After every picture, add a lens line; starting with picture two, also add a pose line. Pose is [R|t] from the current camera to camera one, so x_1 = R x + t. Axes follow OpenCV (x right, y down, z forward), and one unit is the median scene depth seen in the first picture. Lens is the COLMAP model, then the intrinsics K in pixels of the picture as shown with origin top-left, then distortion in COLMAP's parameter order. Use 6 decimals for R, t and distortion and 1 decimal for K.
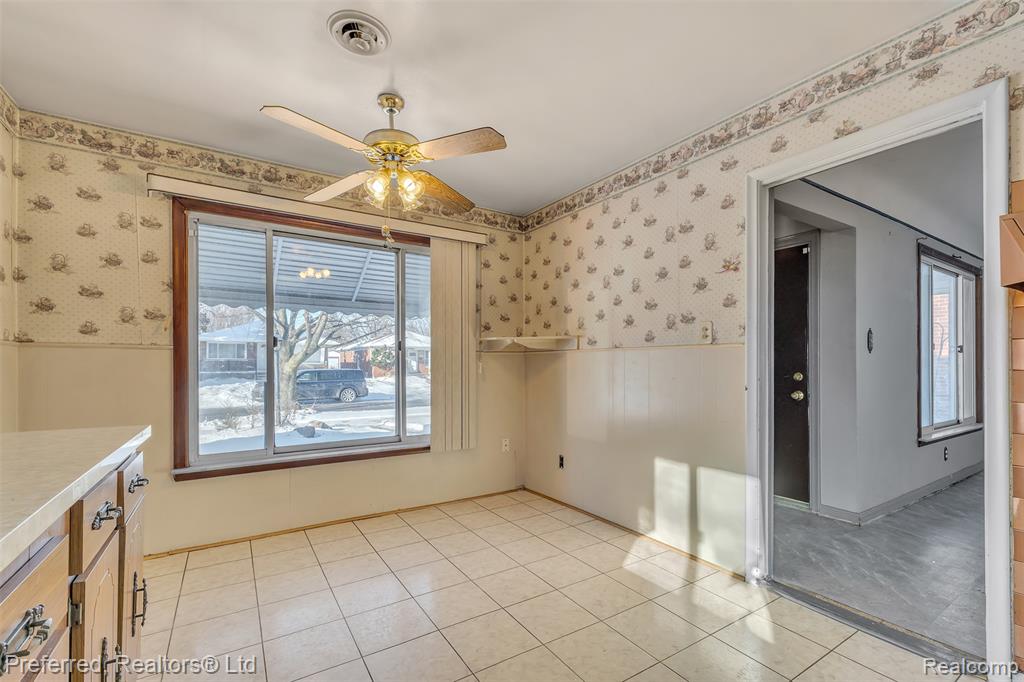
lens RADIAL K [[425.7, 0, 532.0], [0, 425.7, 365.7], [0, 0, 1]] dist [0.001110, 0.000314]
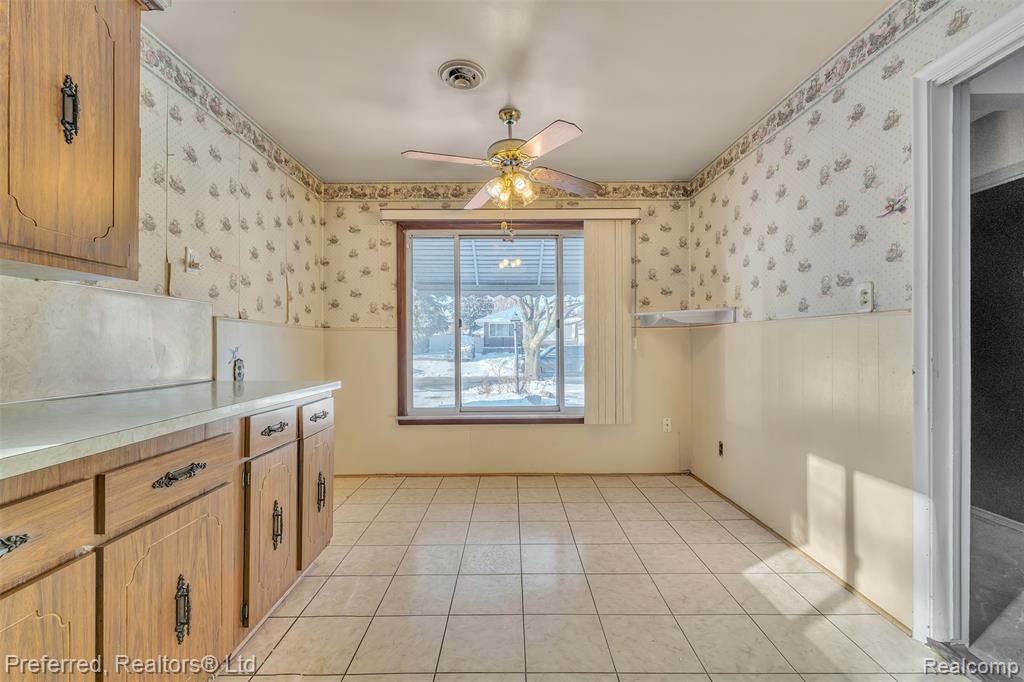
lens RADIAL K [[430.6, 0, 525.9], [0, 430.6, 343.4], [0, 0, 1]] dist [0.000770, 0.000190]
pose [[0.847463, -0.001025, -0.530853, 0.266493], [0.002907, 0.999992, 0.002710, 0.000859], [0.530846, -0.003840, 0.847460, 0.021380]]
